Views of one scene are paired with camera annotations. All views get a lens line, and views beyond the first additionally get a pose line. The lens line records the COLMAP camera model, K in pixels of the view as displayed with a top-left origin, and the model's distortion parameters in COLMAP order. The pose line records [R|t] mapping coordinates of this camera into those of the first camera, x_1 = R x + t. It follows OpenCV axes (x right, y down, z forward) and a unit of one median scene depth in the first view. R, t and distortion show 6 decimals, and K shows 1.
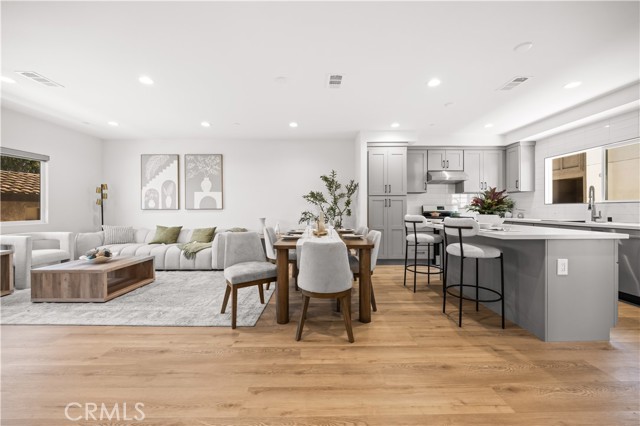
lens RADIAL K [[251.5, 0, 321.0], [0, 251.5, 210.0], [0, 0, 1]] dist [0.003745, 0.000564]
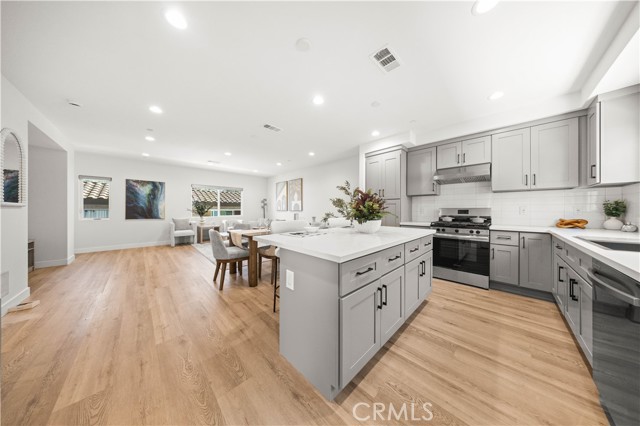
lens RADIAL K [[184.0, 0, 319.0], [0, 184.0, 211.0], [0, 0, 1]] dist [-0.002375, -0.000065]
pose [[0.690772, 0.009089, -0.723016, 0.606961], [-0.009298, 0.999950, 0.003686, -0.008852], [0.723013, 0.004176, 0.690822, 0.252958]]
